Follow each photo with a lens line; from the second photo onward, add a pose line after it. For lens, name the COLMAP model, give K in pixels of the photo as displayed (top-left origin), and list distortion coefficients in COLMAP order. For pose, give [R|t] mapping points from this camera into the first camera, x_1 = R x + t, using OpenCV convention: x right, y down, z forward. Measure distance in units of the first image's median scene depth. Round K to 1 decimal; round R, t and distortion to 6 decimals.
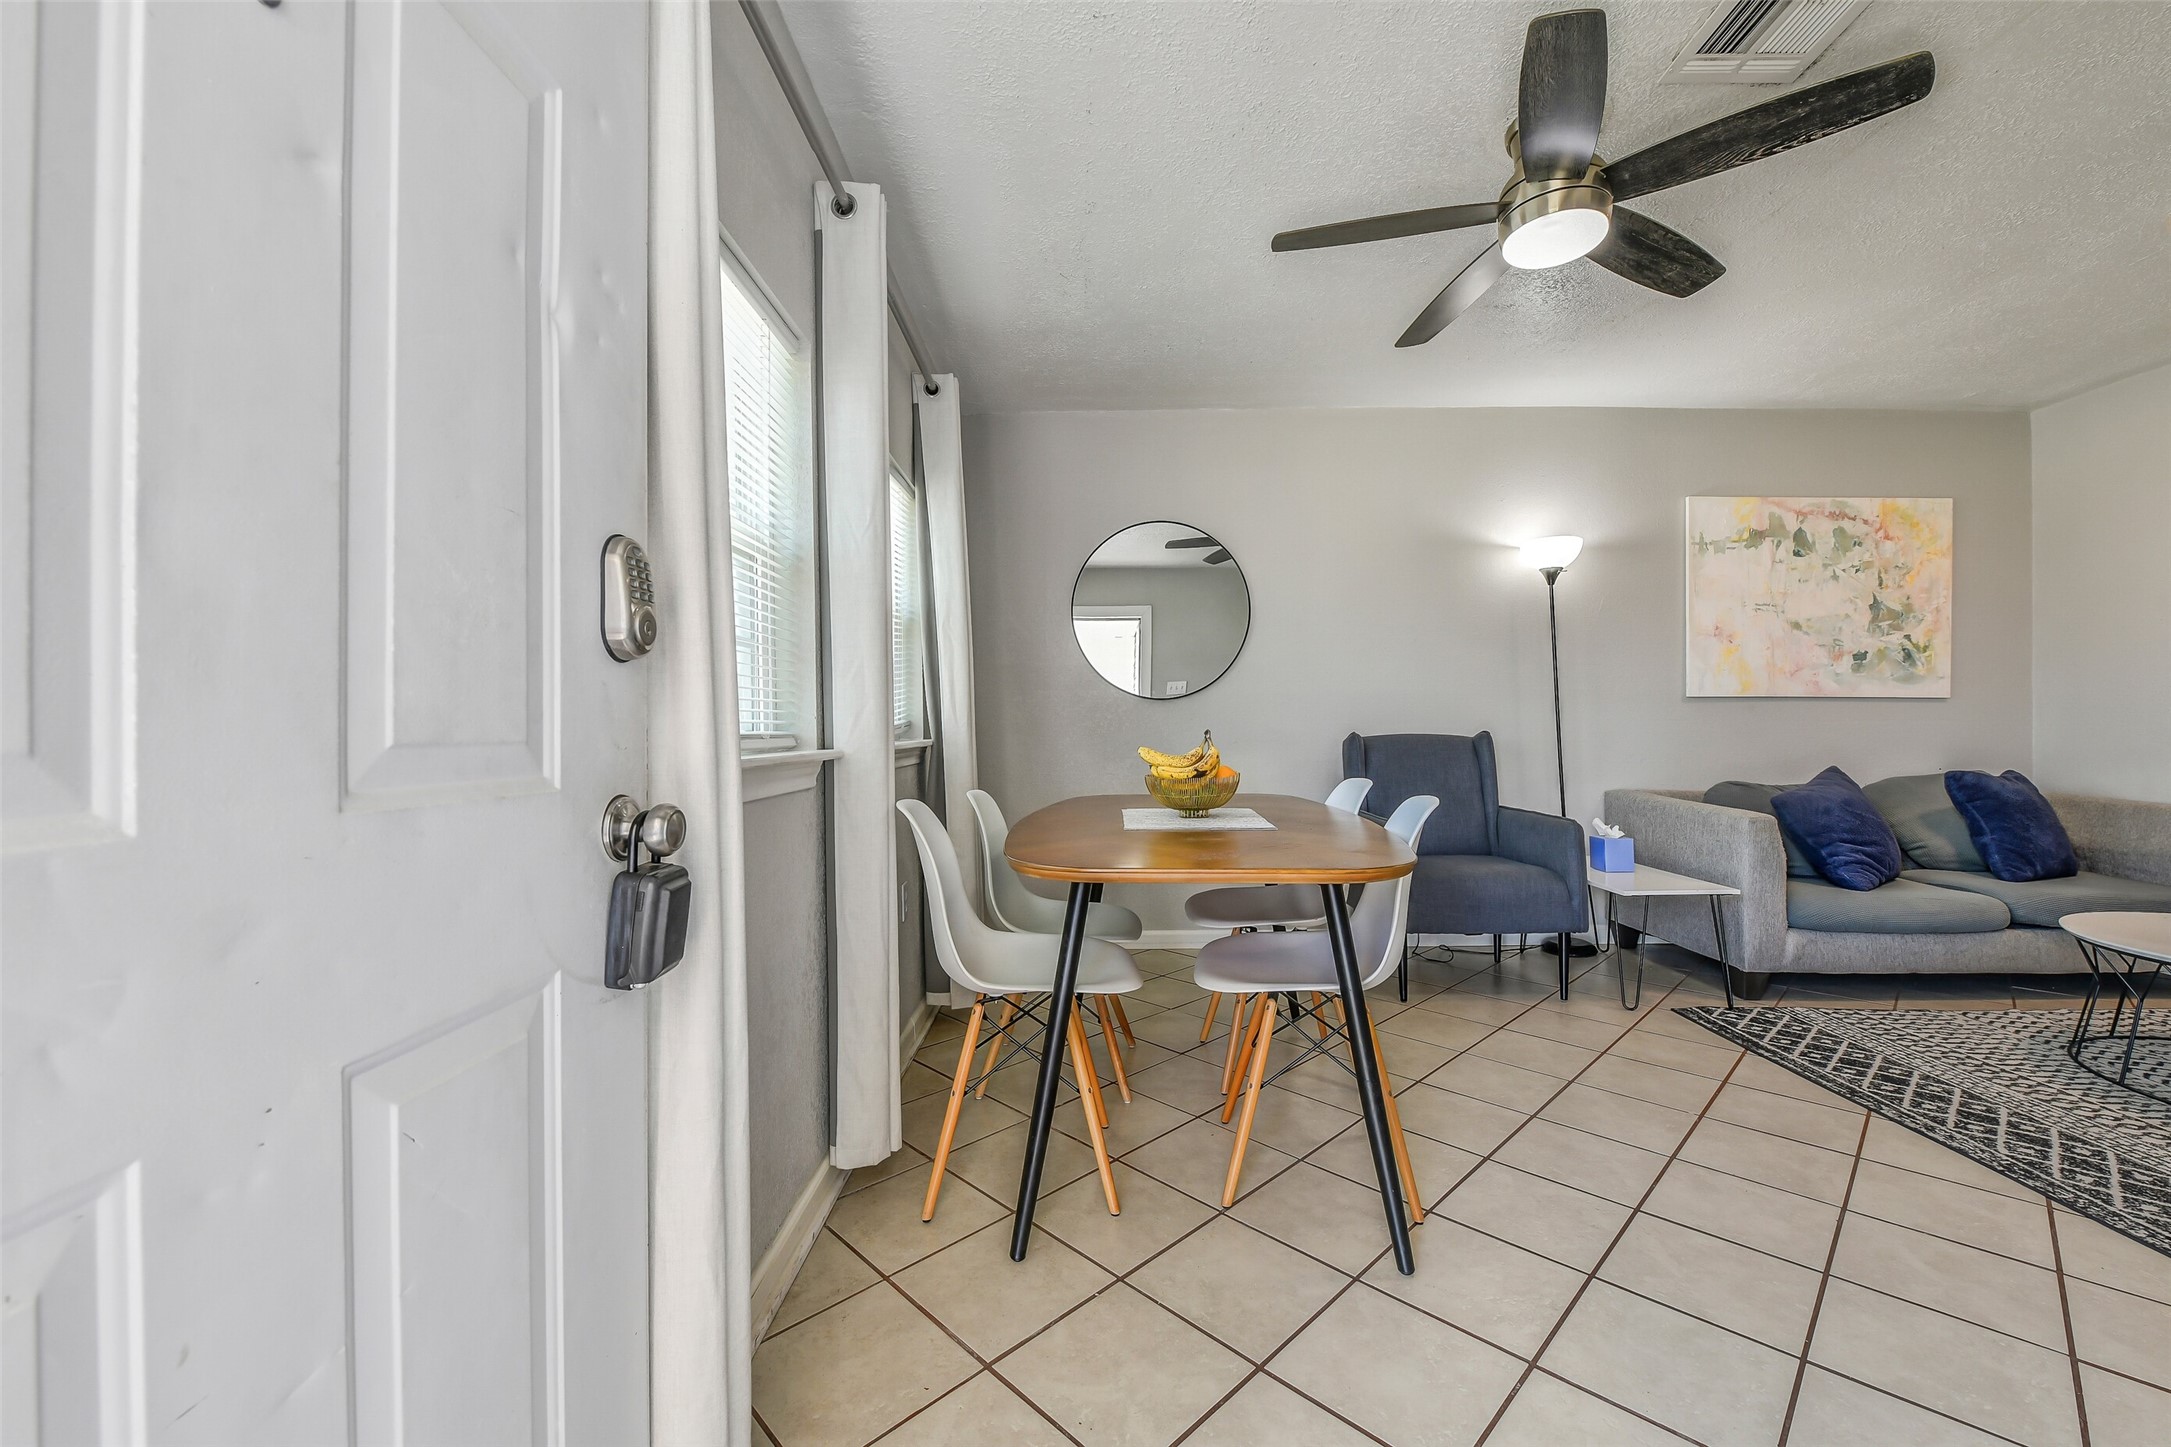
lens RADIAL K [[869.7, 0, 1092.0], [0, 869.7, 726.5], [0, 0, 1]] dist [-0.003756, -0.001775]
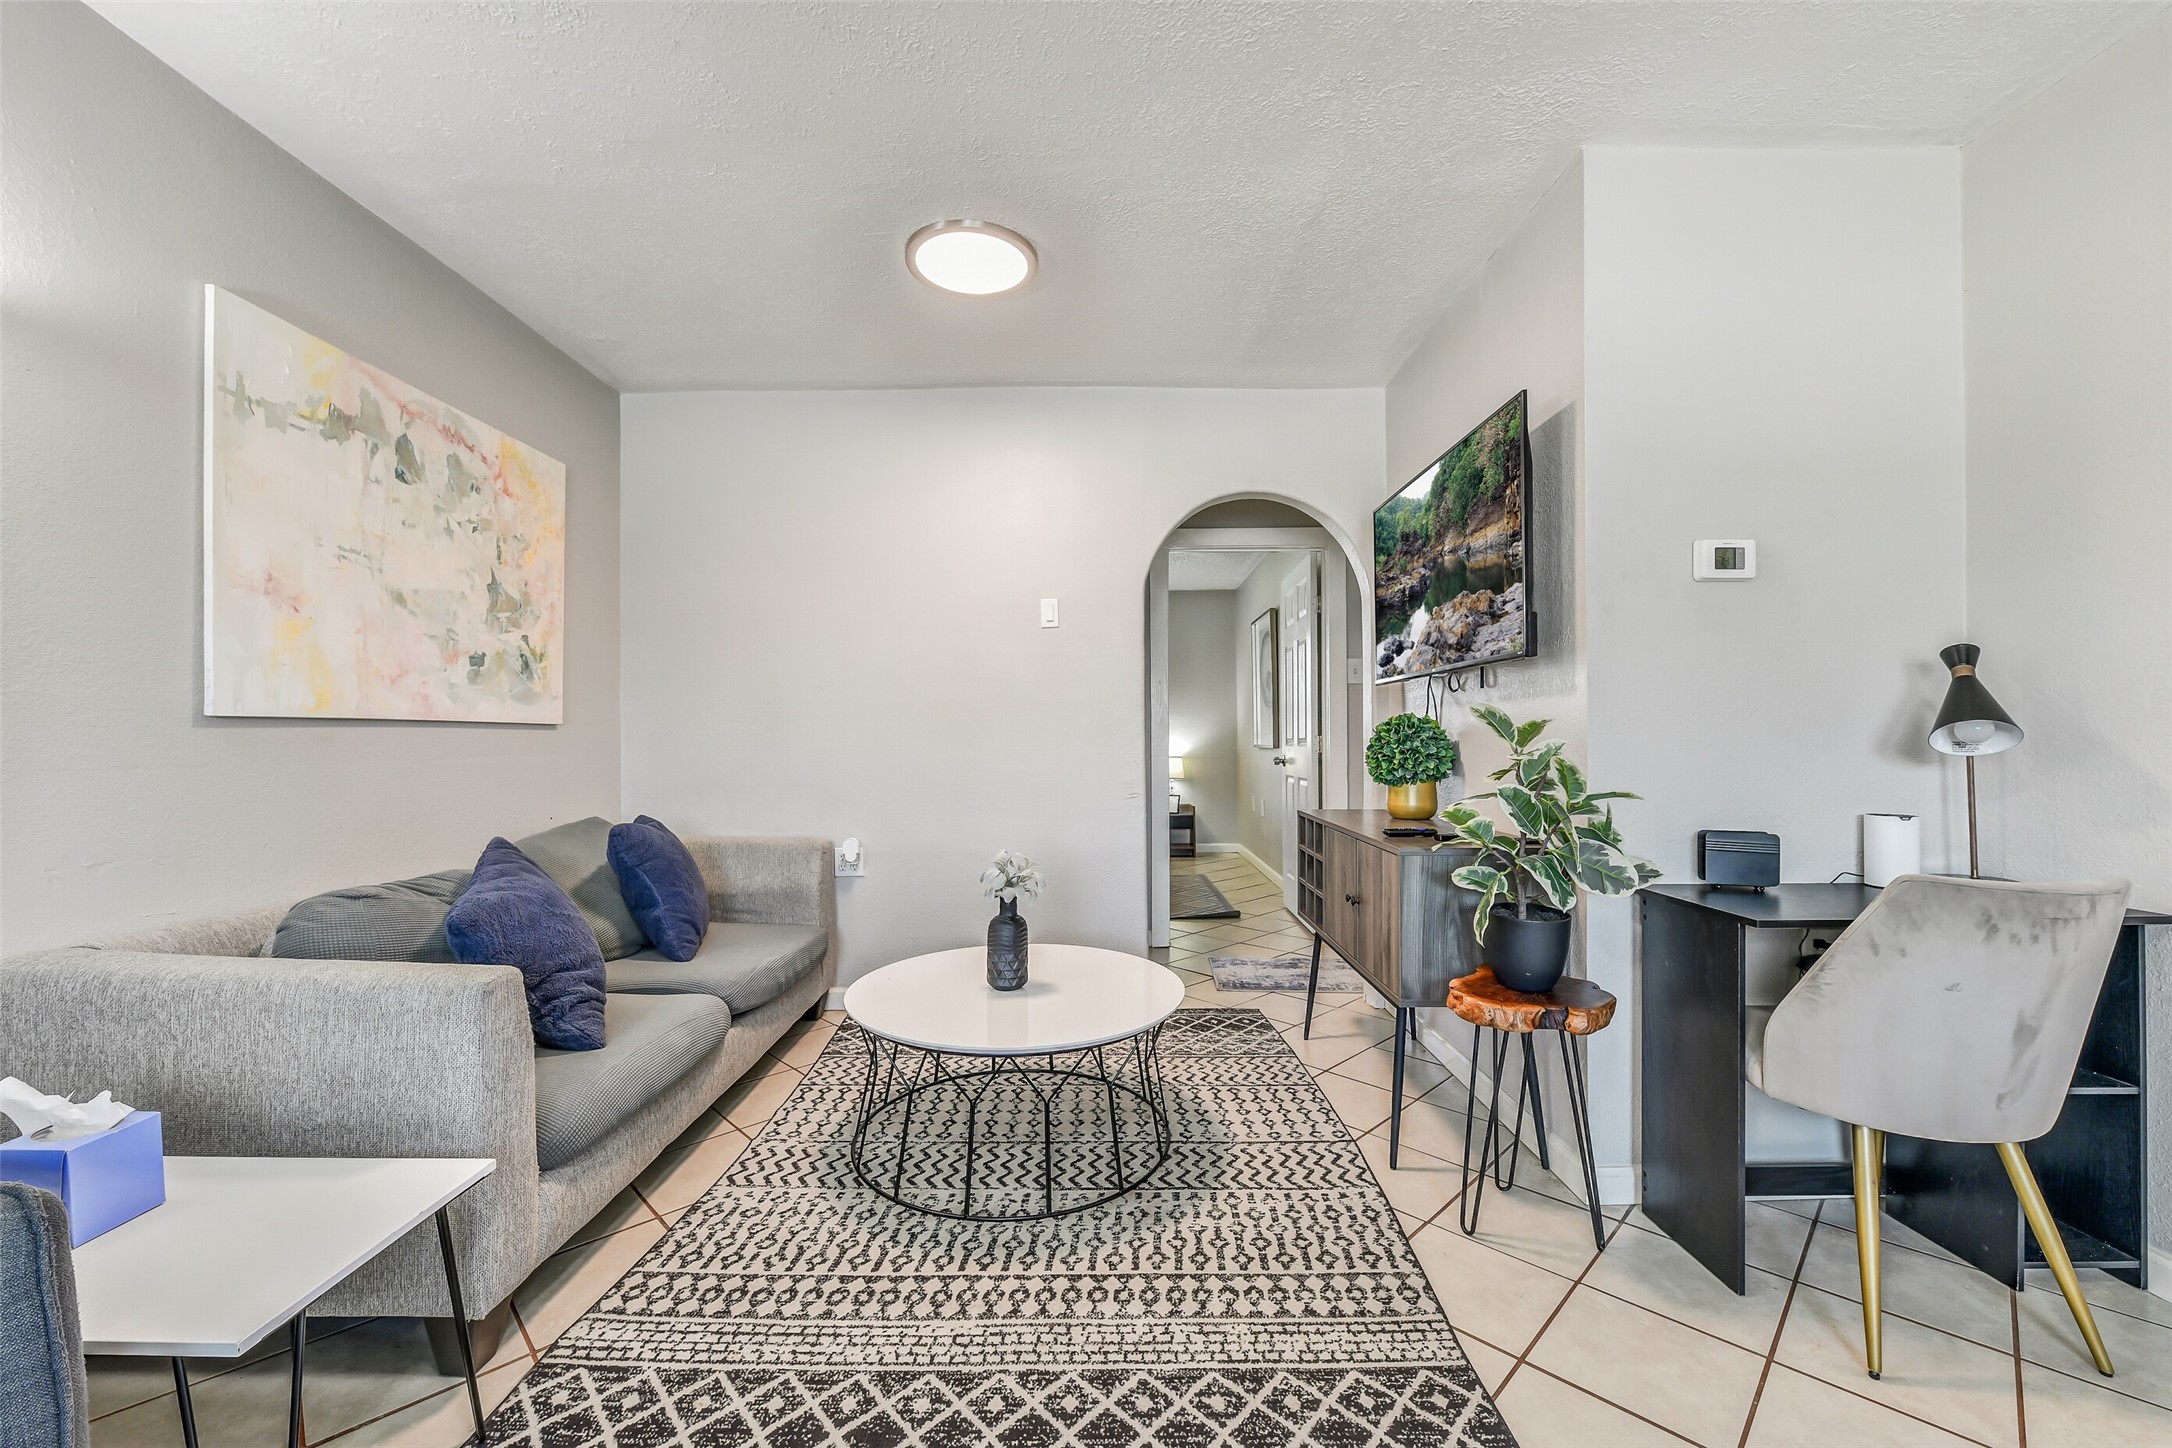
lens RADIAL K [[870.1, 0, 1090.3], [0, 870.1, 725.7], [0, 0, 1]] dist [-0.003756, -0.001775]
pose [[0.008973, 0.009421, 0.999915, 0.251121], [0.008010, 0.999923, -0.009493, -0.022722], [-0.999928, 0.008094, 0.008897, 0.573436]]
